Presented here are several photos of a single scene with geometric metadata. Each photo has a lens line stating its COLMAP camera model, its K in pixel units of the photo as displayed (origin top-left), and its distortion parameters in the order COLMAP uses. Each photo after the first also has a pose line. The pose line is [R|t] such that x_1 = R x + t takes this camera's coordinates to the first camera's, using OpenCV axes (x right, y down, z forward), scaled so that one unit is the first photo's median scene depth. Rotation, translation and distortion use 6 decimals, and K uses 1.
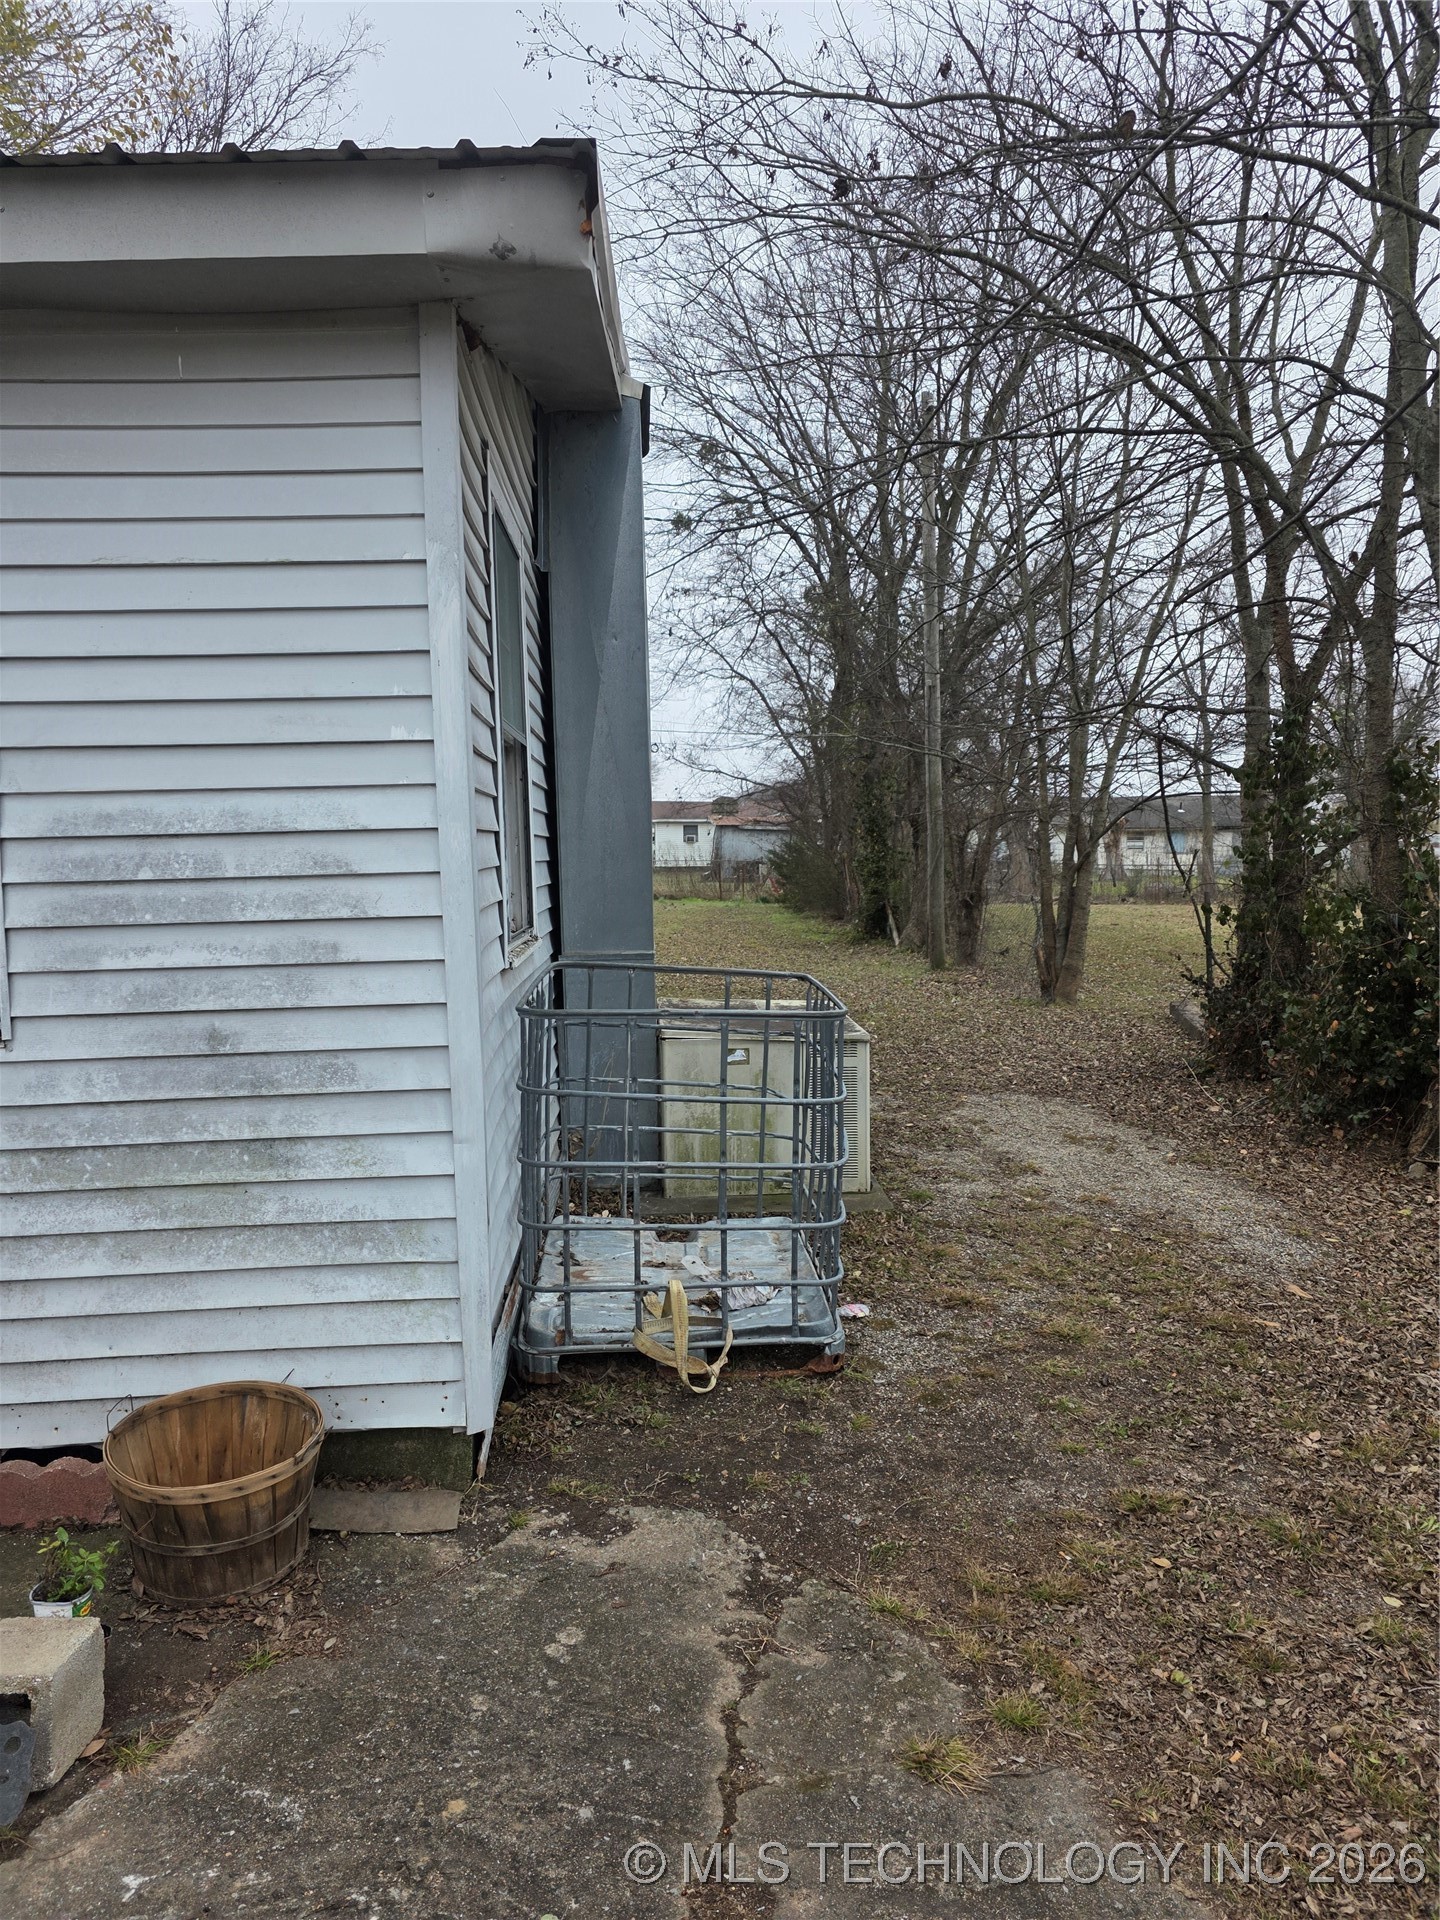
lens RADIAL K [[1308.1, 0, 718.9], [0, 1308.1, 959.5], [0, 0, 1]] dist [0.054487, -0.053767]
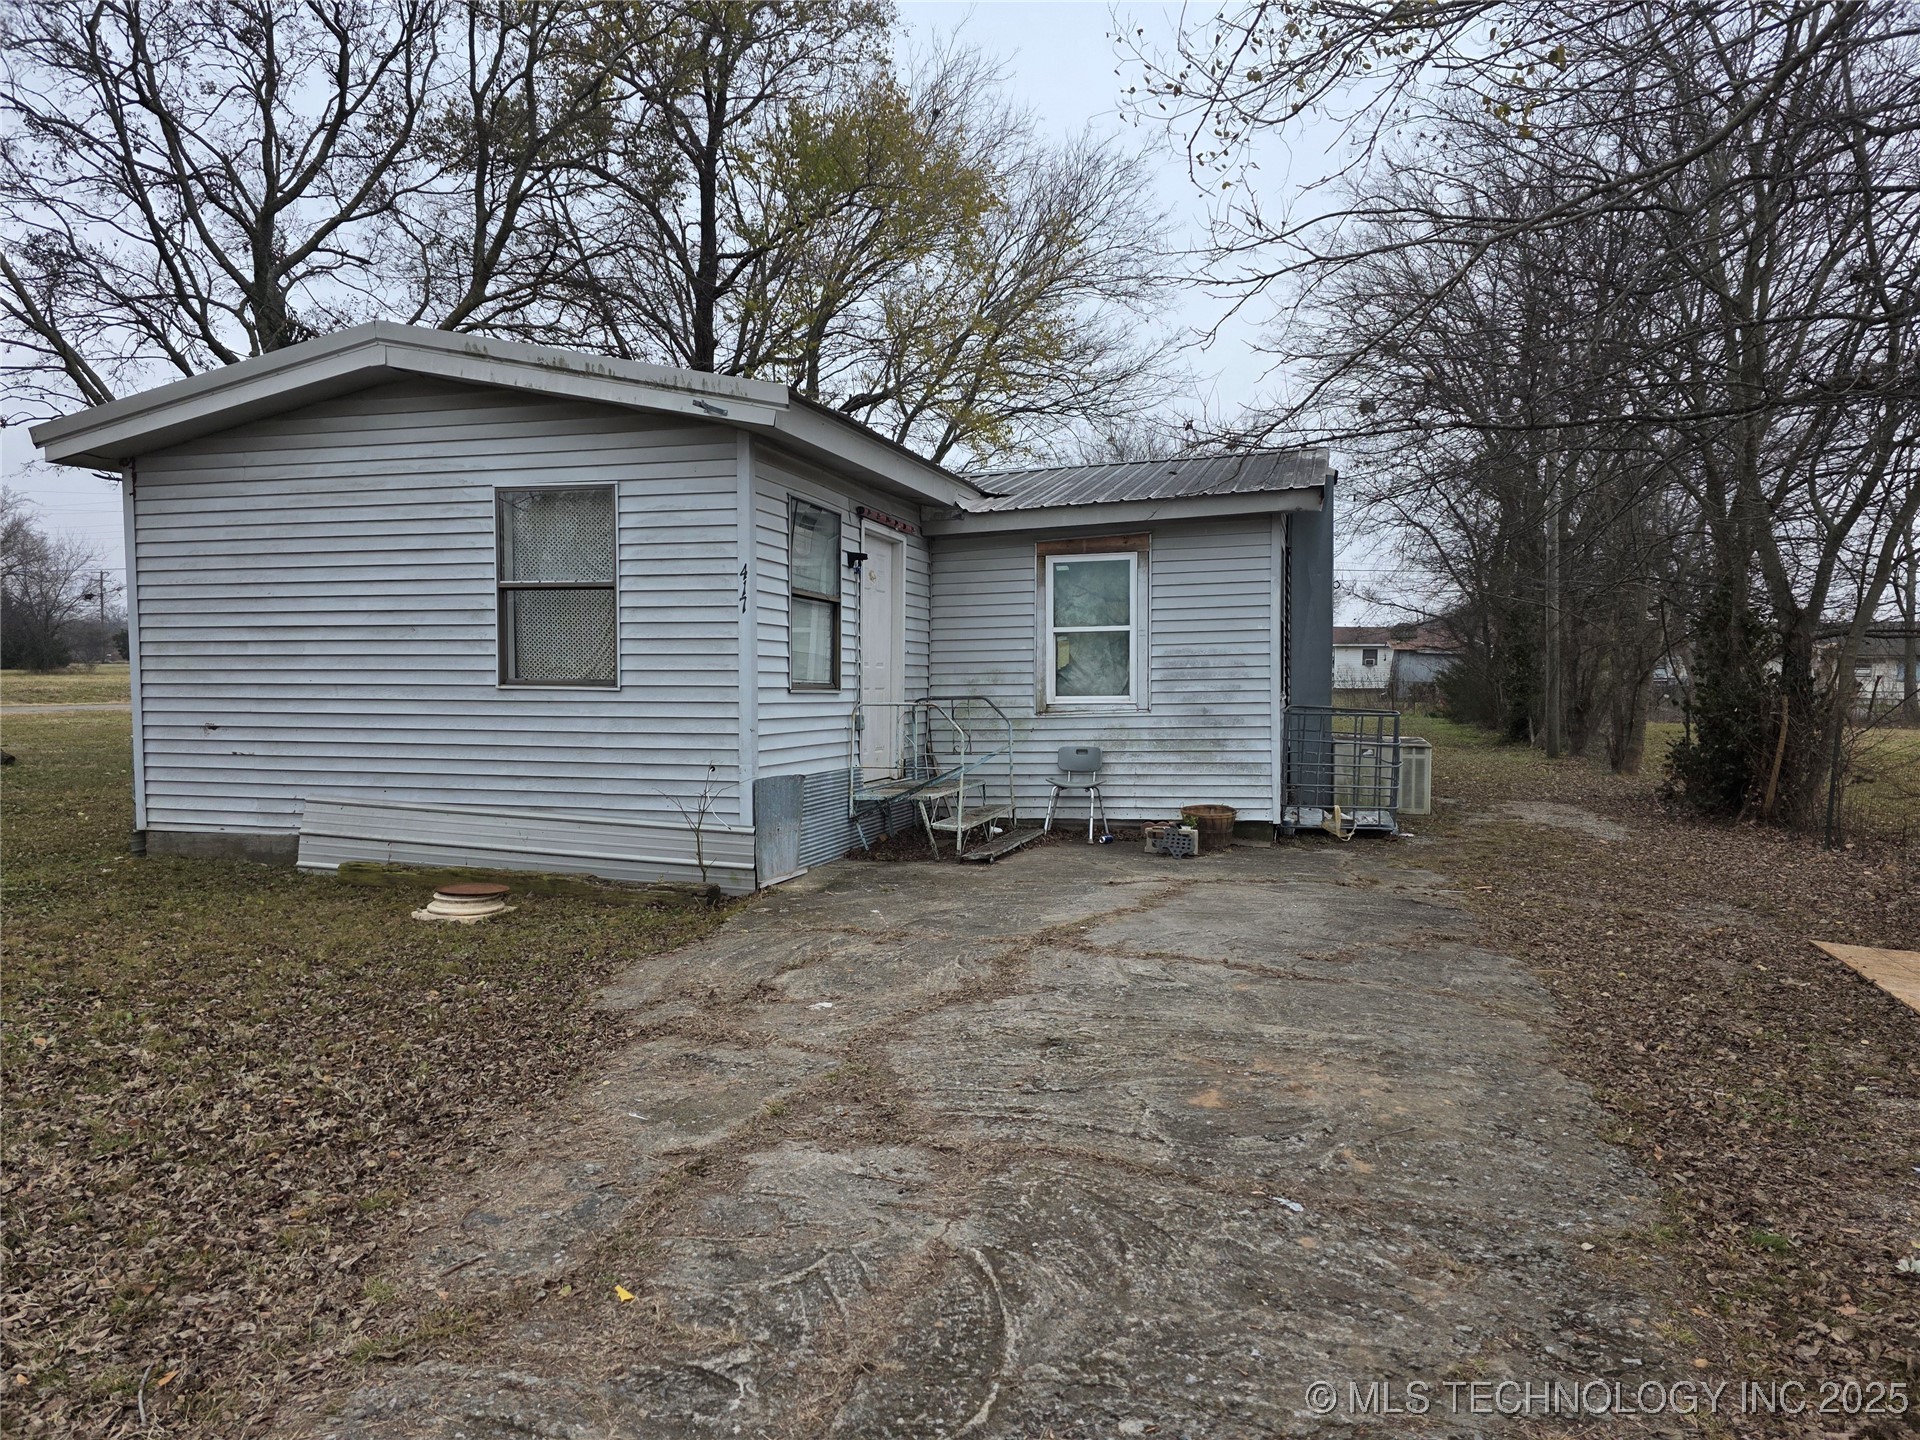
lens RADIAL K [[1308.1, 0, 960.9], [0, 1308.1, 726.0], [0, 0, 1]] dist [0.054487, -0.053767]
pose [[0.947592, 0.027251, -0.318319, 0.010543], [-0.040795, 0.998520, -0.035957, 0.022793], [0.316868, 0.047058, 0.947302, -0.229197]]
